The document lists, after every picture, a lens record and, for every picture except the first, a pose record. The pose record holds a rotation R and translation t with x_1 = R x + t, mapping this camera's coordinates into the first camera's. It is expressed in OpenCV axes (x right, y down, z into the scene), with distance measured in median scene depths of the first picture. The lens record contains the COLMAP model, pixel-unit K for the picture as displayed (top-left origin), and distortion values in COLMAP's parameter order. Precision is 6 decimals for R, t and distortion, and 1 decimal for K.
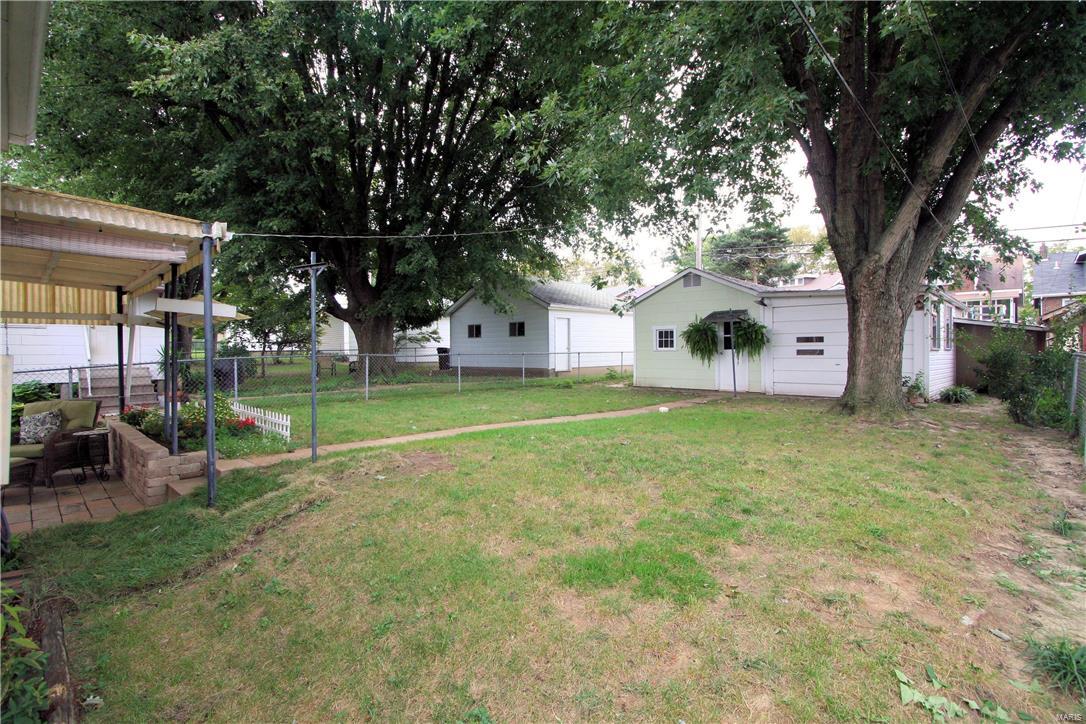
lens RADIAL K [[534.2, 0, 545.0], [0, 534.2, 350.7], [0, 0, 1]] dist [-0.008378, -0.000280]
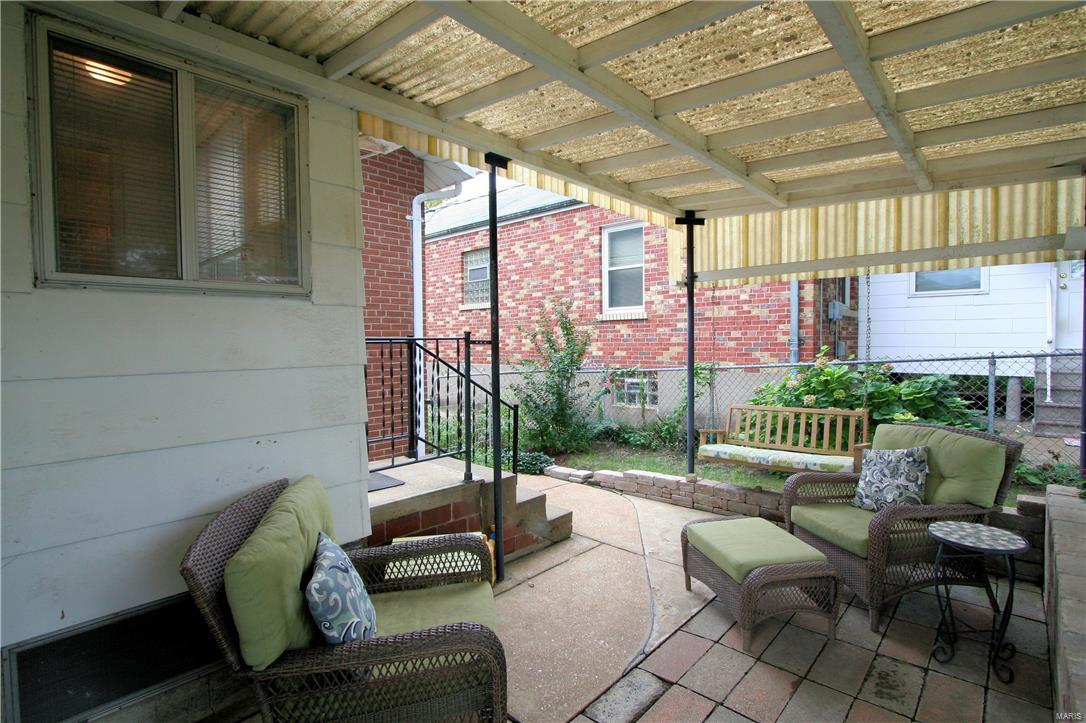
lens RADIAL K [[528.8, 0, 551.5], [0, 528.8, 360.2], [0, 0, 1]] dist [-0.003892, 0.000657]
pose [[0.065787, 0.040747, -0.997001, -0.451694], [0.007413, 0.999118, 0.041323, 0.013192], [0.997806, -0.010109, 0.065427, 0.599750]]
